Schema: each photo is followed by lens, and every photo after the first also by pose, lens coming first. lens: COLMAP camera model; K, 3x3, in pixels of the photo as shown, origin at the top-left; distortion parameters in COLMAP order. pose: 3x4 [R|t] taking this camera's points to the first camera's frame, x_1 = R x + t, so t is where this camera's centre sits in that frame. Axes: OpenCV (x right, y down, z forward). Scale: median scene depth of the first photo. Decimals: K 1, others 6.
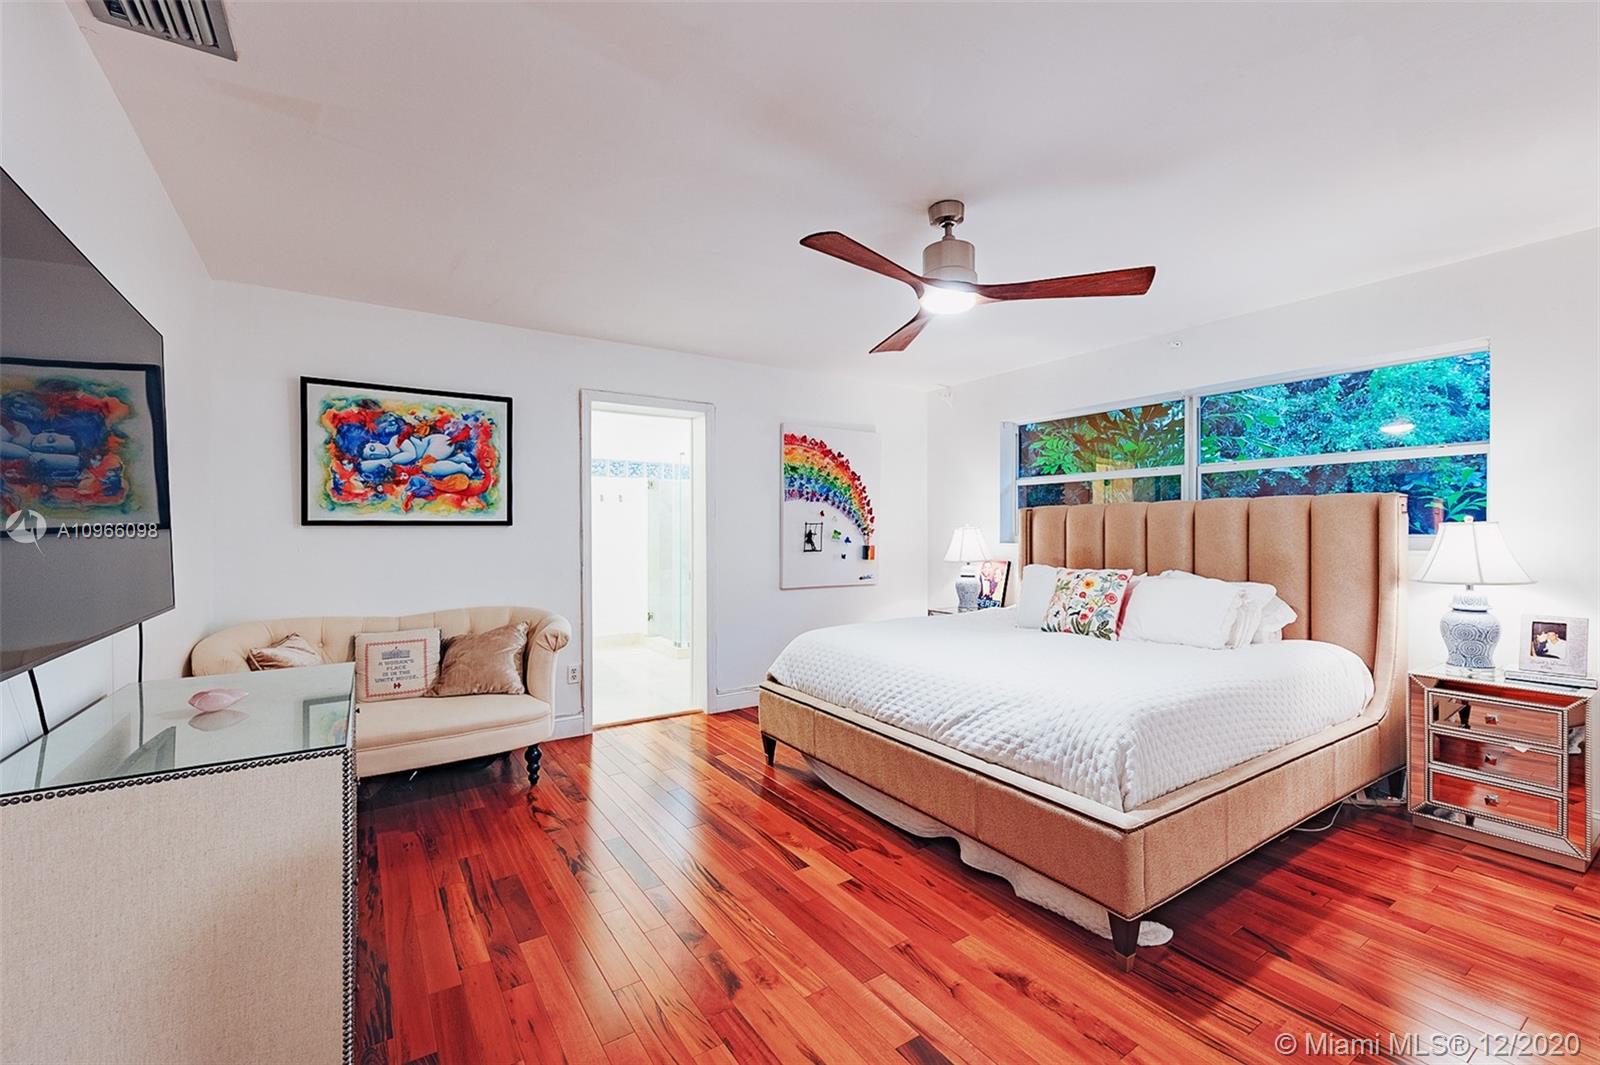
lens RADIAL K [[700.9, 0, 844.8], [0, 700.9, 539.4], [0, 0, 1]] dist [0.001051, -0.000131]
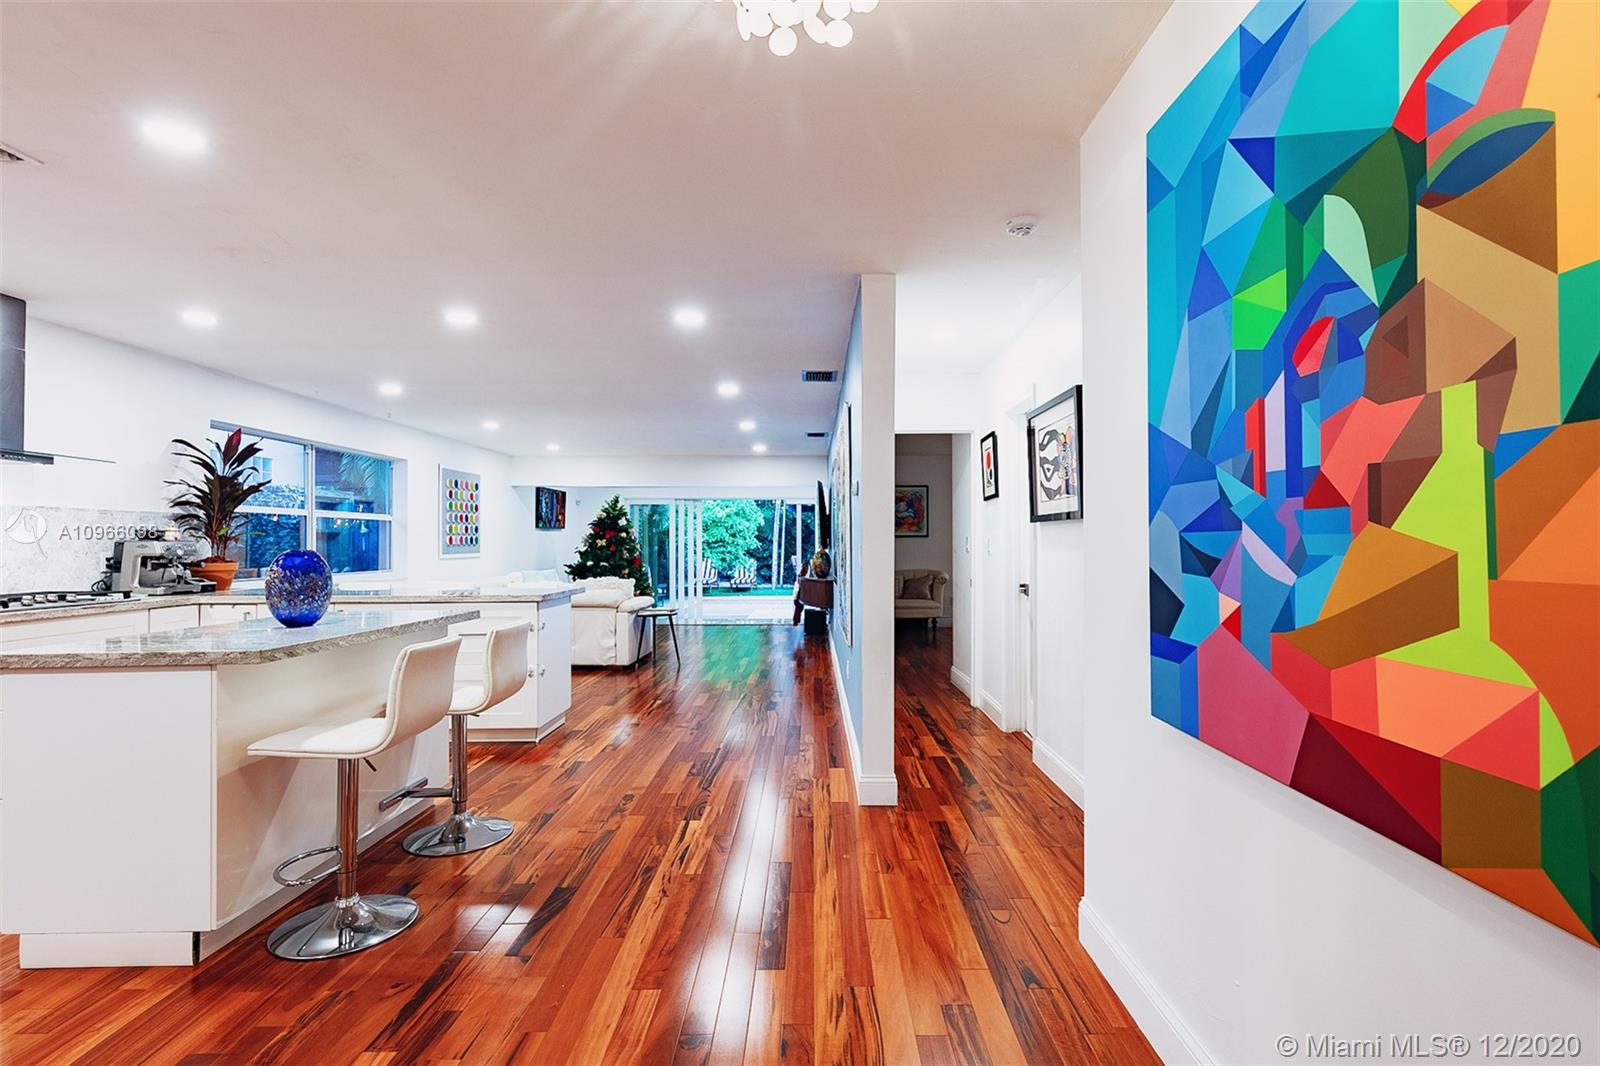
lens RADIAL K [[768.3, 0, 801.6], [0, 768.3, 527.0], [0, 0, 1]] dist [0.012724, -0.002378]
pose [[0.810644, -0.007814, -0.585487, 0.839081], [-0.005640, 0.999760, -0.021153, 0.005390], [0.585512, 0.020450, 0.810406, -1.635165]]
